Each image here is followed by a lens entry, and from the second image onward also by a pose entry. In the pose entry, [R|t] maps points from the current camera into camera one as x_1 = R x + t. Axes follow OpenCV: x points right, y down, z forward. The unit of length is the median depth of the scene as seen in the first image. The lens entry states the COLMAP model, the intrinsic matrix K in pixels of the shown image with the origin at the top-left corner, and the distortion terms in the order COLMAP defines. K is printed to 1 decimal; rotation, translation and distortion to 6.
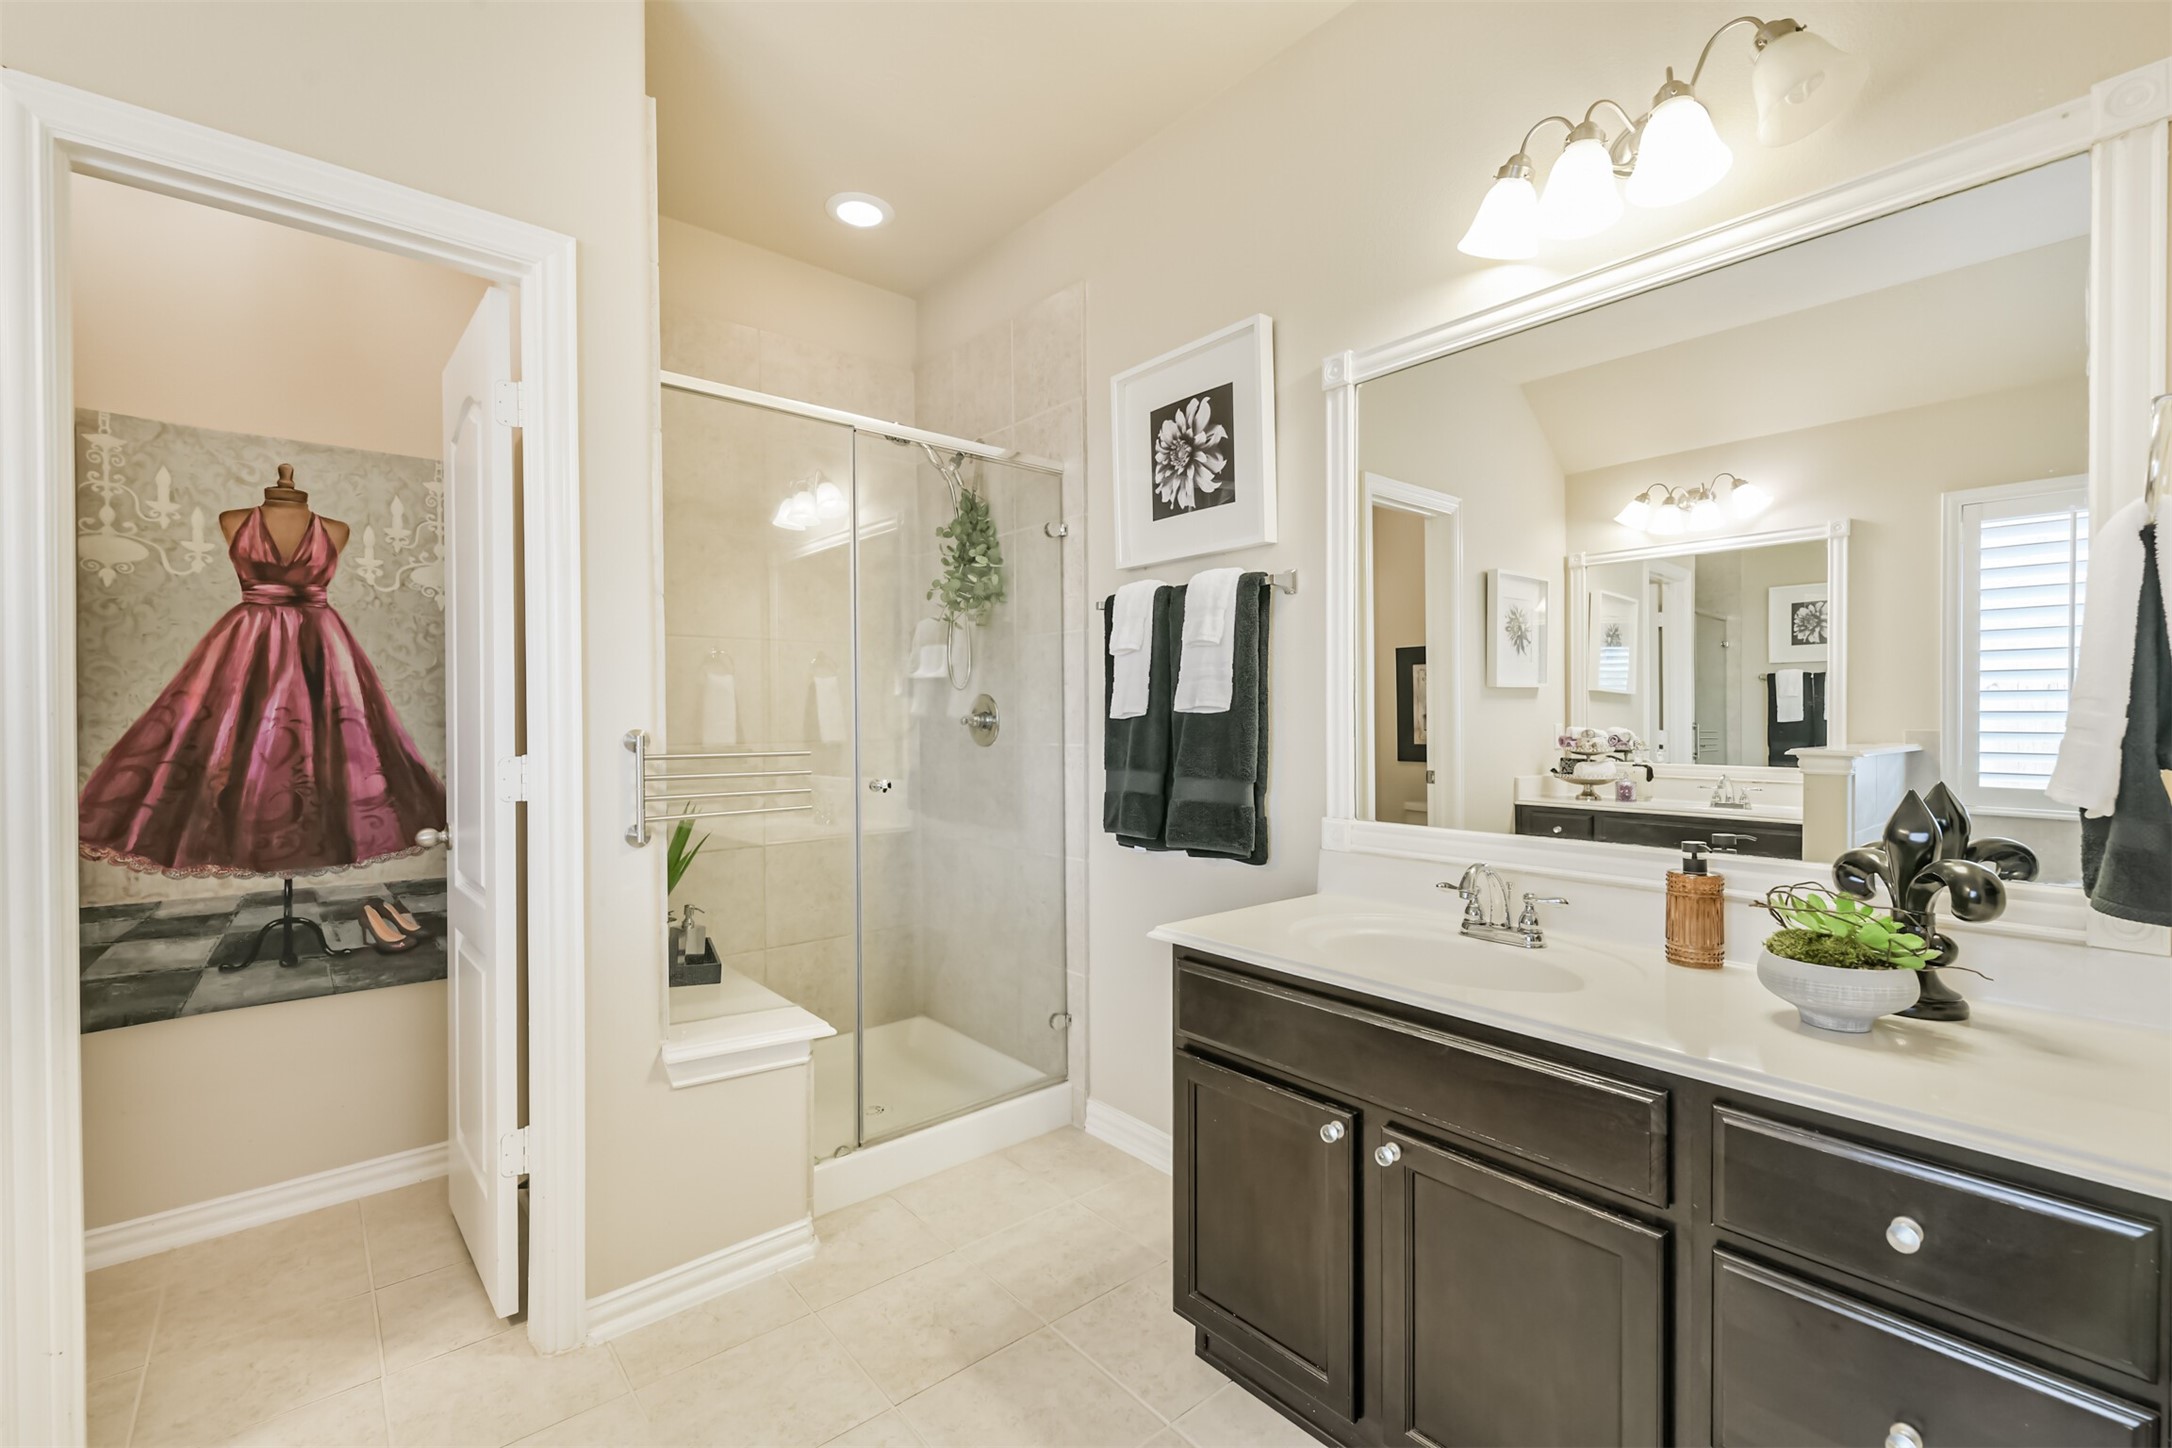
lens RADIAL K [[932.8, 0, 1088.2], [0, 932.8, 729.8], [0, 0, 1]] dist [-0.000342, -0.000003]
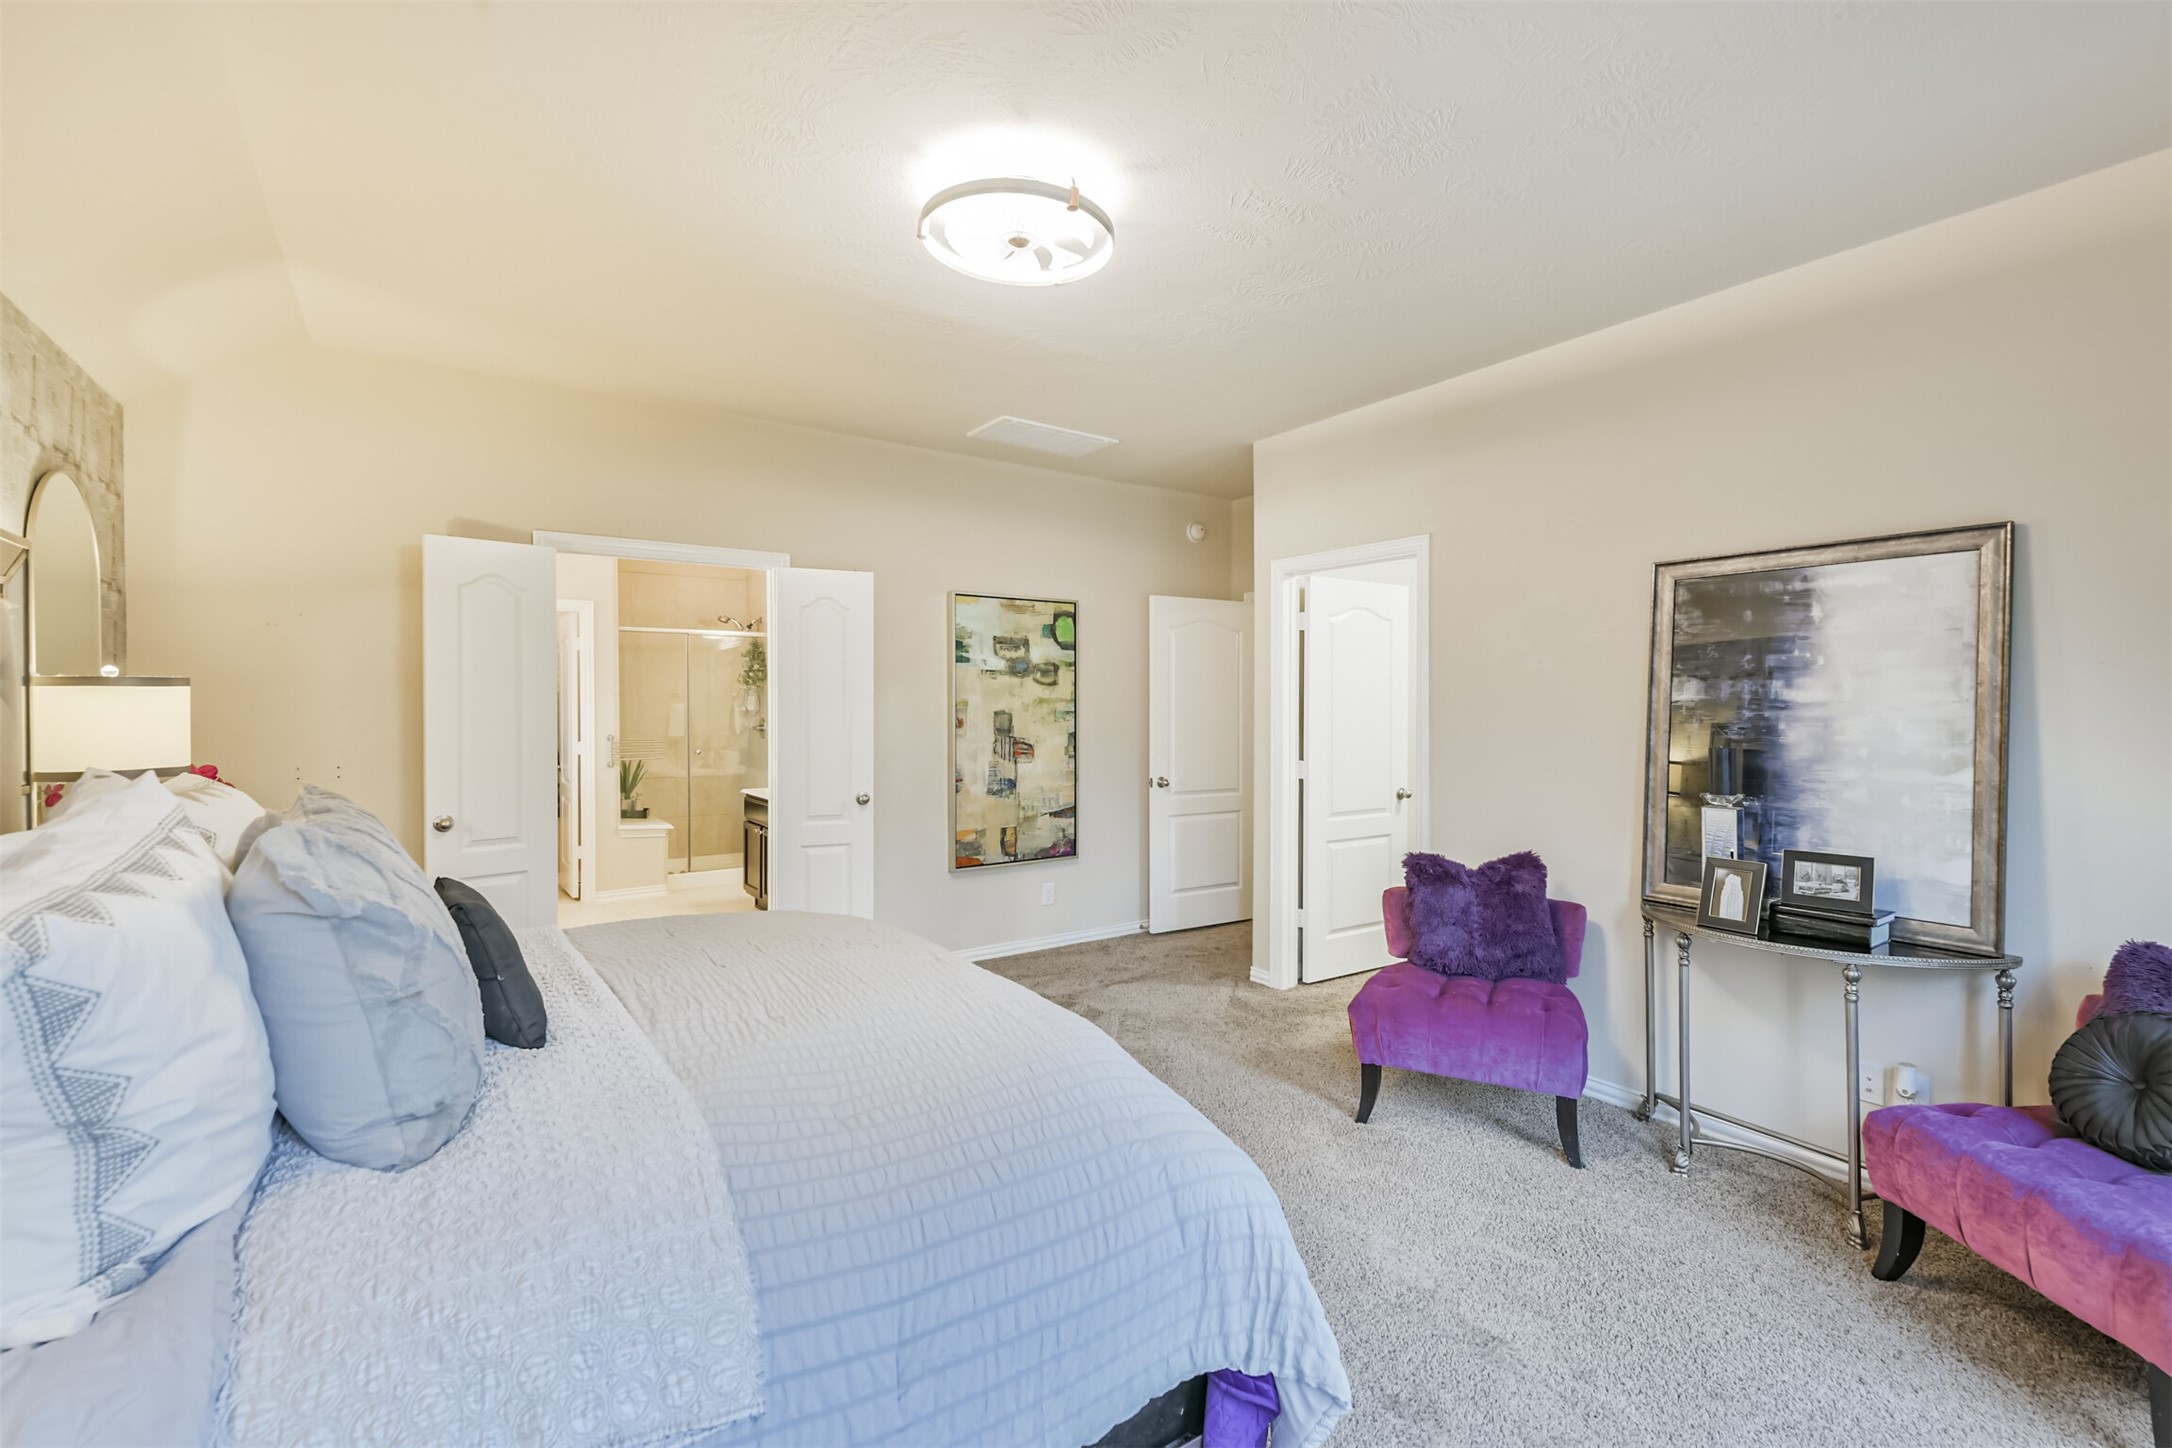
lens RADIAL K [[932.8, 0, 1083.1], [0, 932.8, 718.2], [0, 0, 1]] dist [-0.000342, -0.000003]
pose [[0.994698, 0.004516, -0.102741, 1.663897], [-0.004632, 0.999989, -0.000893, -0.067802], [0.102736, 0.001364, 0.994708, -2.337911]]
